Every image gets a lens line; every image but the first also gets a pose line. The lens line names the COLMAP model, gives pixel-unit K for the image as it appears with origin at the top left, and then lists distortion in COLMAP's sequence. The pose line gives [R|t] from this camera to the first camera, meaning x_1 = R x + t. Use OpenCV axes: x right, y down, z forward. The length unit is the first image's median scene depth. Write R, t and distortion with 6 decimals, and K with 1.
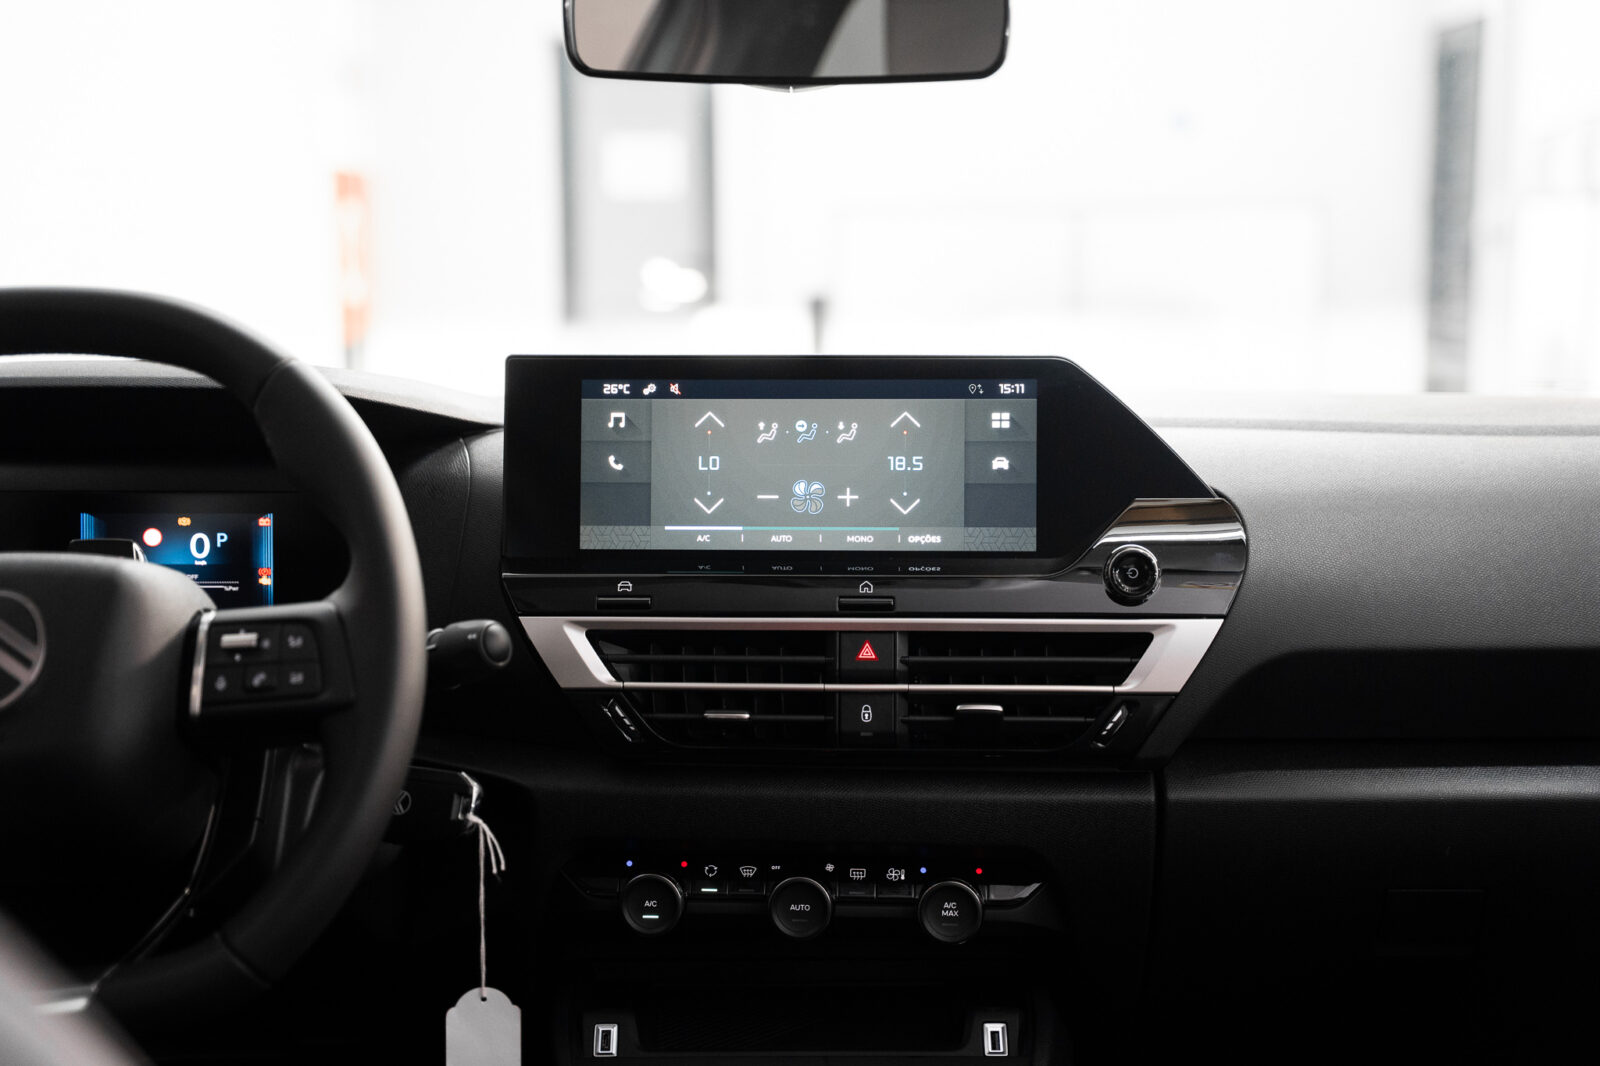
lens RADIAL K [[2434.1, 0, 800.7], [0, 2434.1, 541.8], [0, 0, 1]] dist [0.115273, 0.000000]
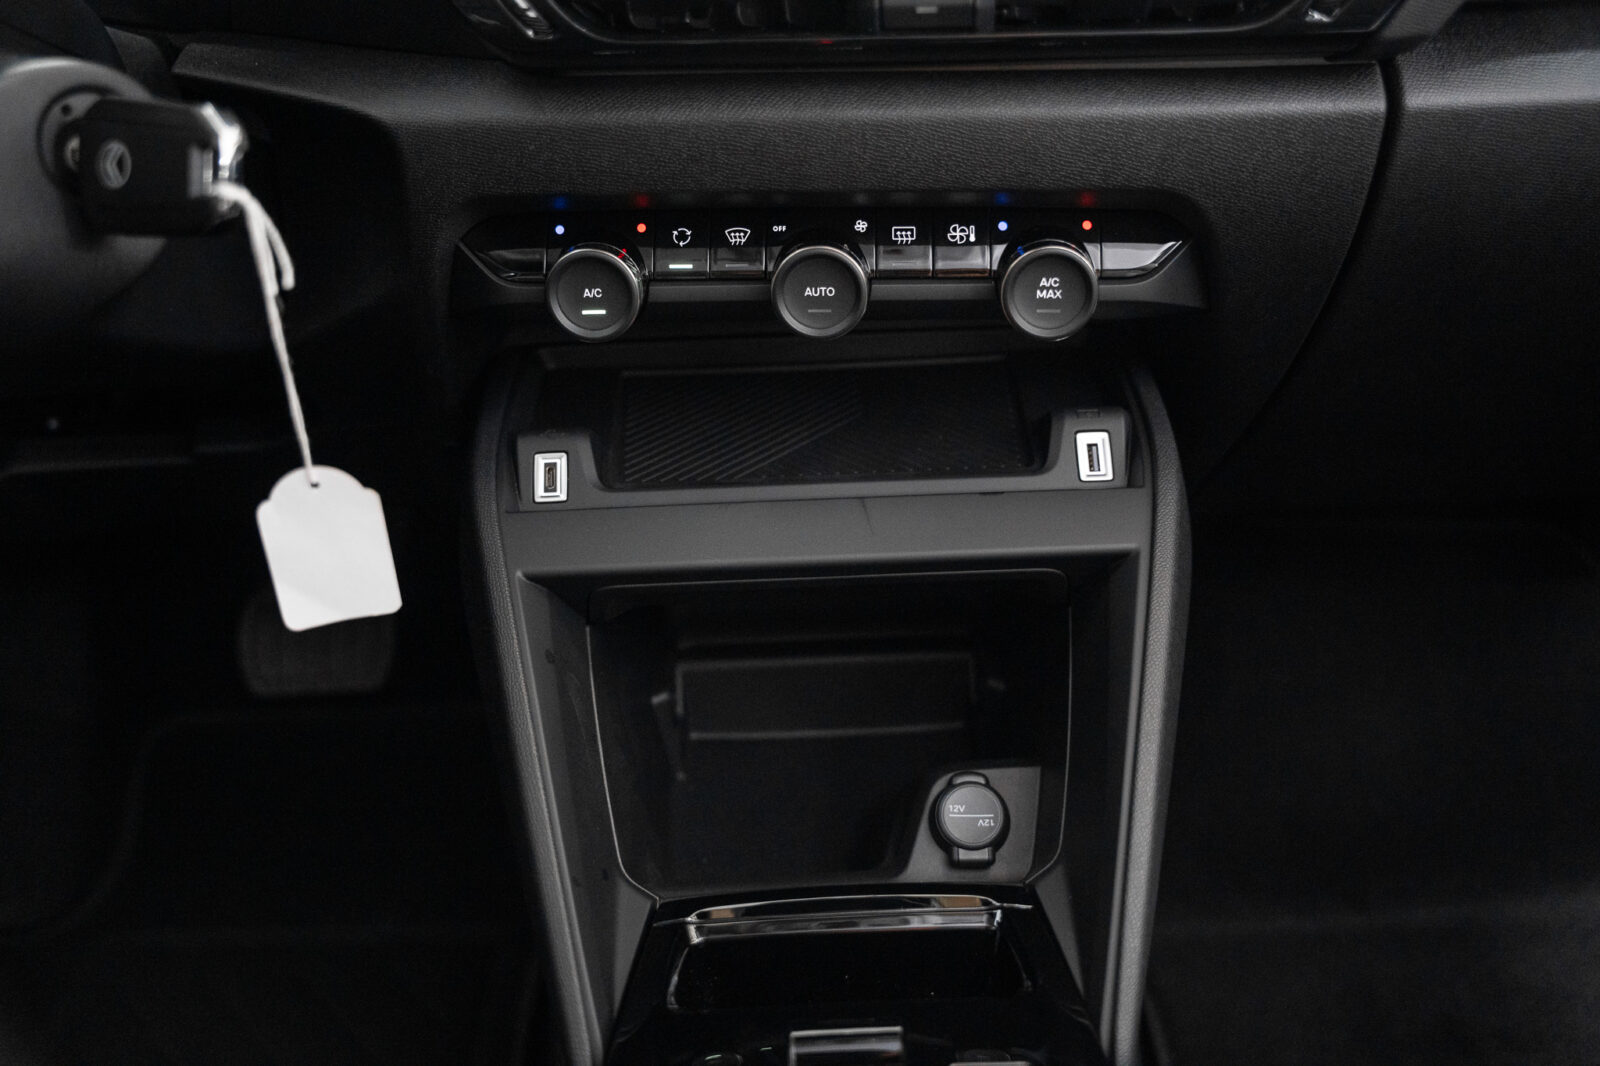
lens RADIAL K [[1456.0, 0, 801.6], [0, 1456.0, 533.7], [0, 0, 1]] dist [-0.051941, 0.000000]
pose [[0.999201, -0.038579, 0.010401, -0.011748], [0.031473, 0.920281, 0.389990, 0.057397], [-0.024617, -0.389351, 0.920760, 0.619801]]
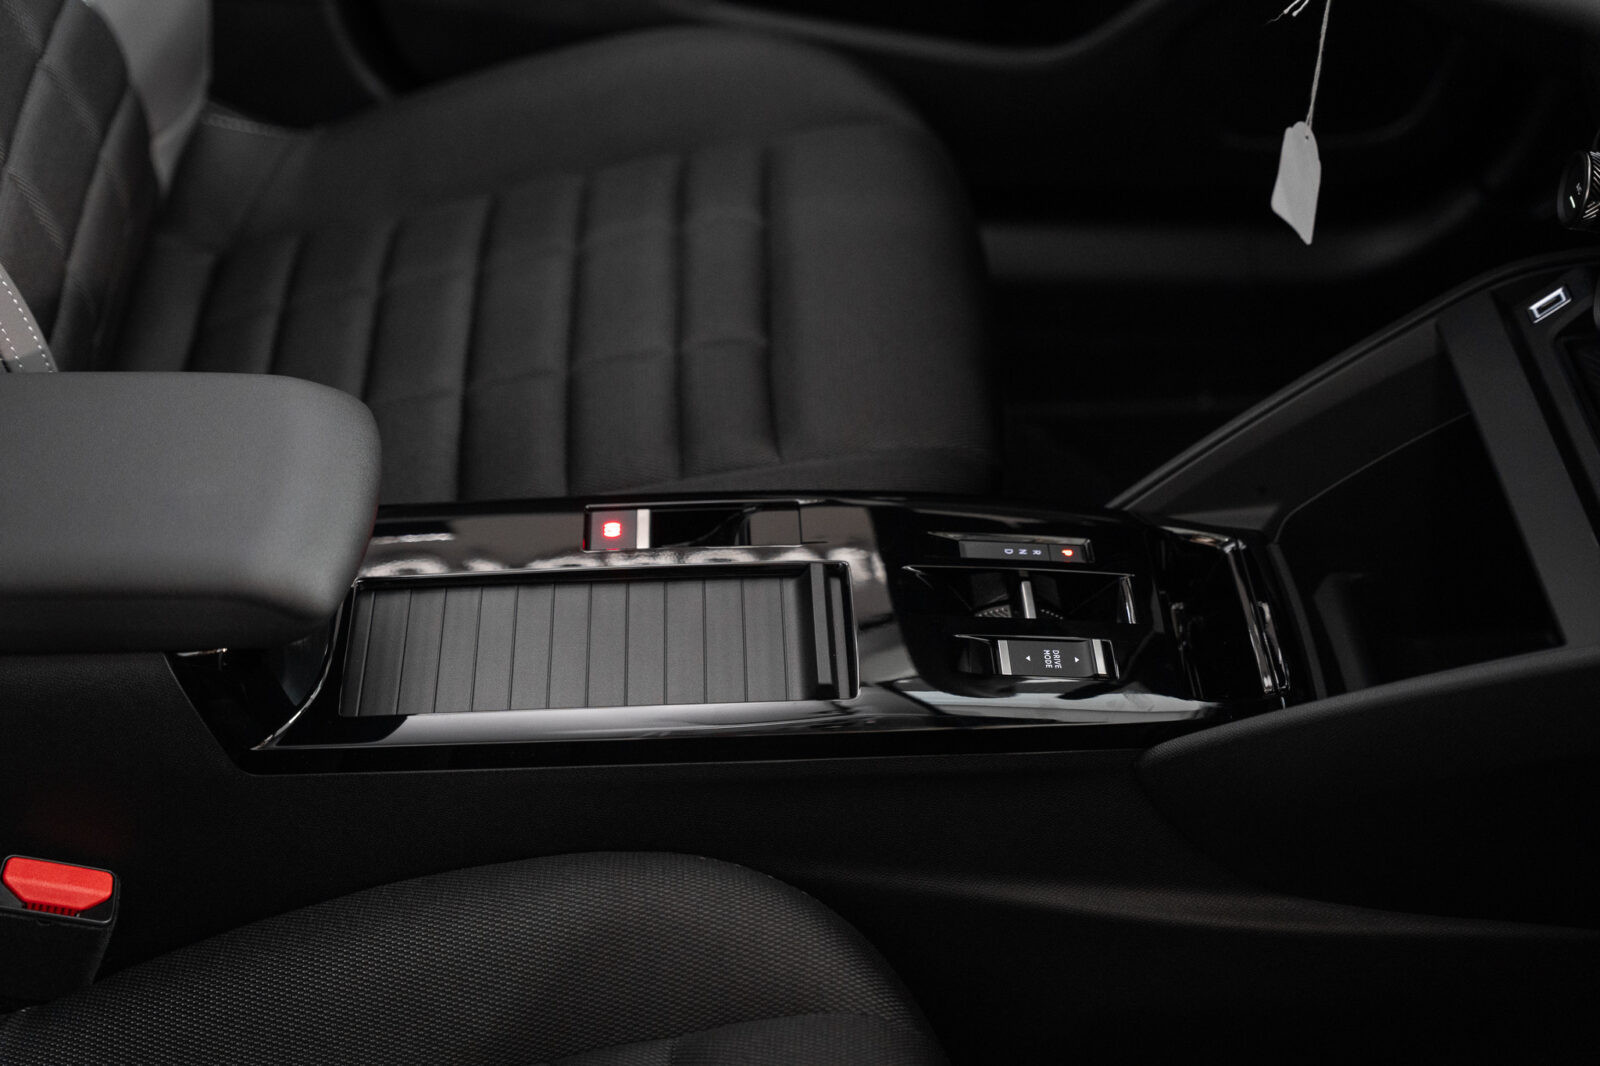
lens RADIAL K [[2617.5, 0, 814.1], [0, 2617.5, 547.7], [0, 0, 1]] dist [0.034408, 0.000000]
pose [[0.058719, 0.650783, -0.756990, 0.680288], [-0.159894, 0.754639, 0.636360, -0.286605], [0.985386, 0.083672, 0.148368, 0.635984]]
